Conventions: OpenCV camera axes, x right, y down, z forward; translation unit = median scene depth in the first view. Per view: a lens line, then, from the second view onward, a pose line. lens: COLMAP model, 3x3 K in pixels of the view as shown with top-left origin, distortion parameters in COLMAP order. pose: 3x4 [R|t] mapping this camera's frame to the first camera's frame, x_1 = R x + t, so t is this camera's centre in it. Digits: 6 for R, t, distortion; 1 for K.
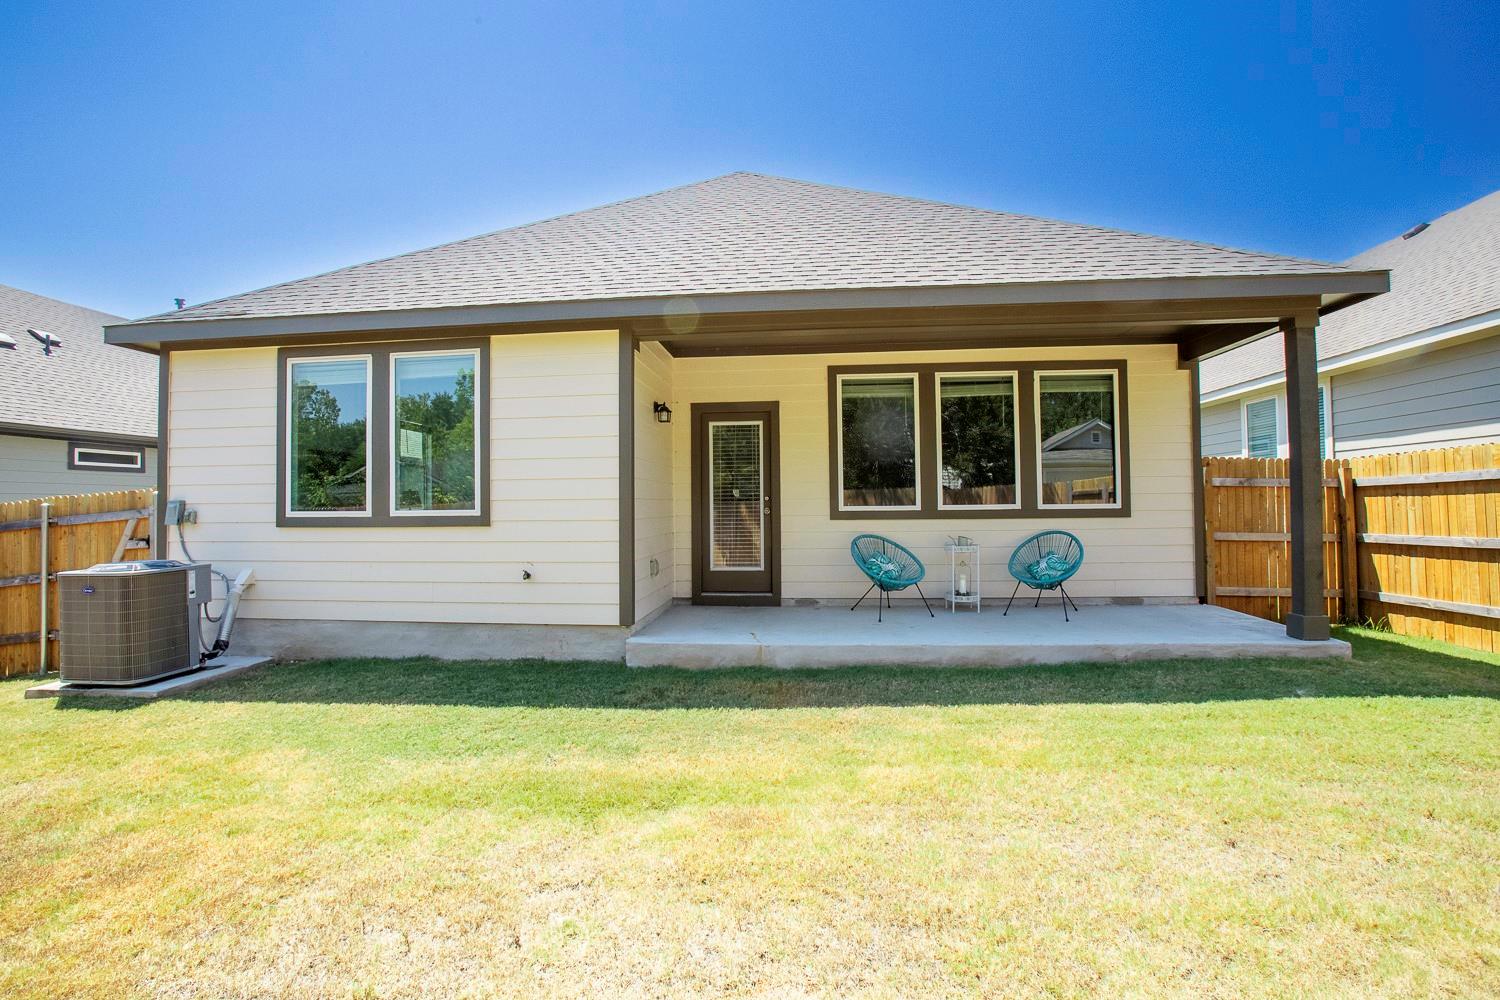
lens RADIAL K [[703.5, 0, 758.5], [0, 703.5, 489.8], [0, 0, 1]] dist [-0.037614, 0.007996]
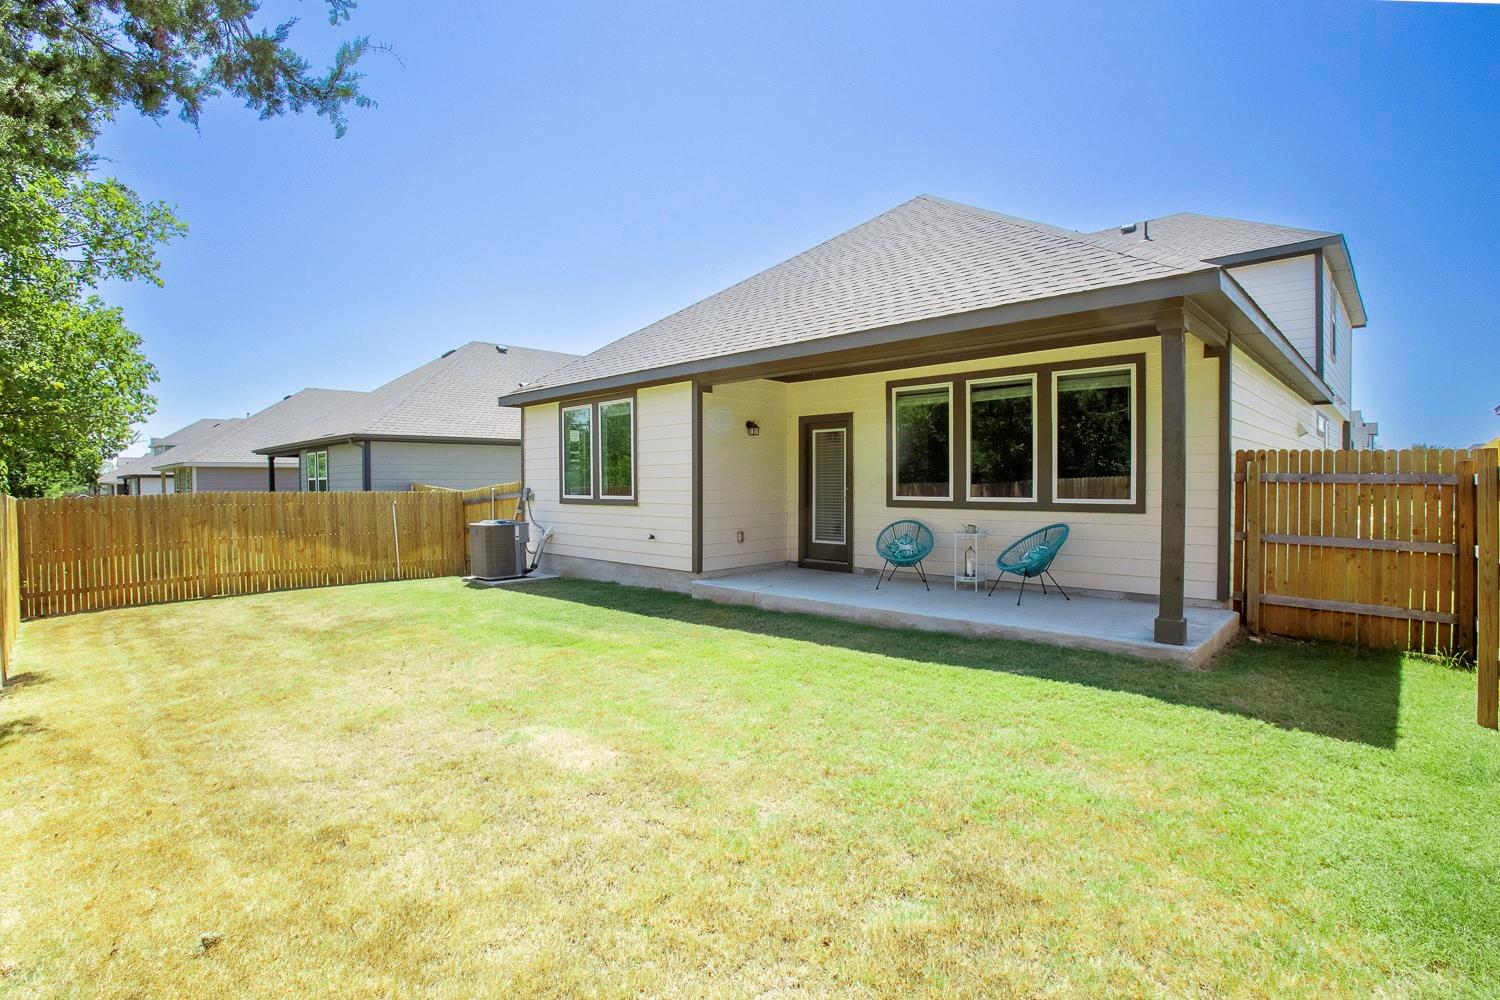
lens RADIAL K [[703.5, 0, 756.3], [0, 703.5, 494.9], [0, 0, 1]] dist [-0.037614, 0.007996]
pose [[0.796239, 0.017328, -0.604734, 0.797394], [0.009666, 0.999098, 0.041356, -0.038054], [0.604905, -0.038775, 0.795353, -0.137315]]
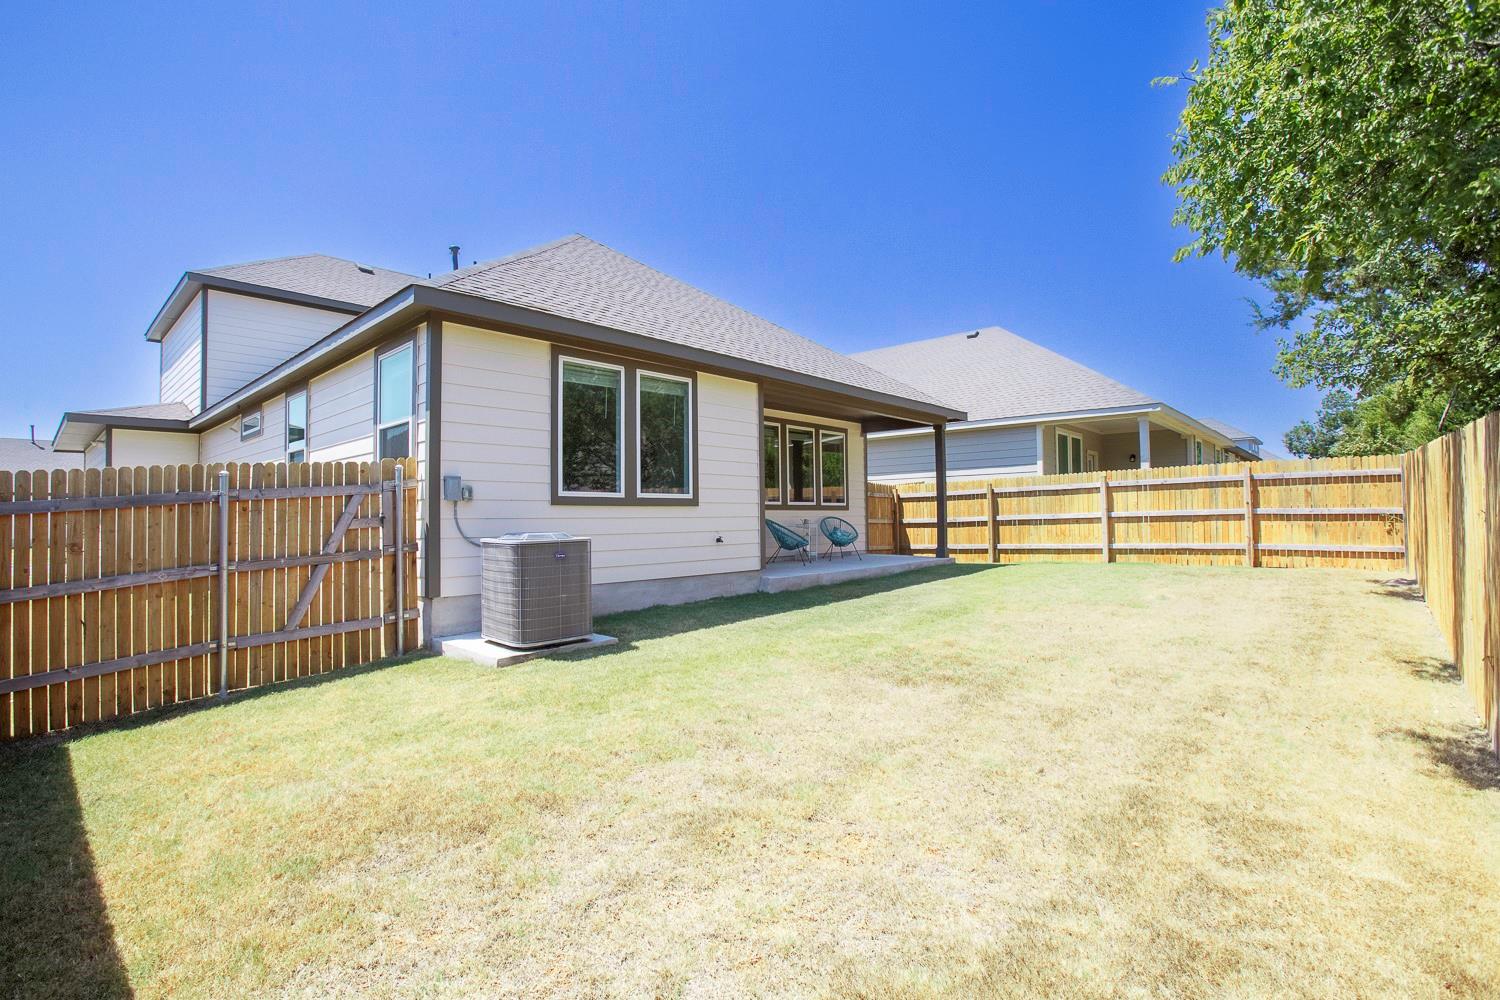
lens RADIAL K [[703.5, 0, 751.4], [0, 703.5, 504.2], [0, 0, 1]] dist [-0.037614, 0.007996]
pose [[0.589561, 0.019411, 0.807490, -1.391719], [-0.006940, 0.999796, -0.018967, 0.070774], [-0.807694, 0.005578, 0.589576, 0.077034]]
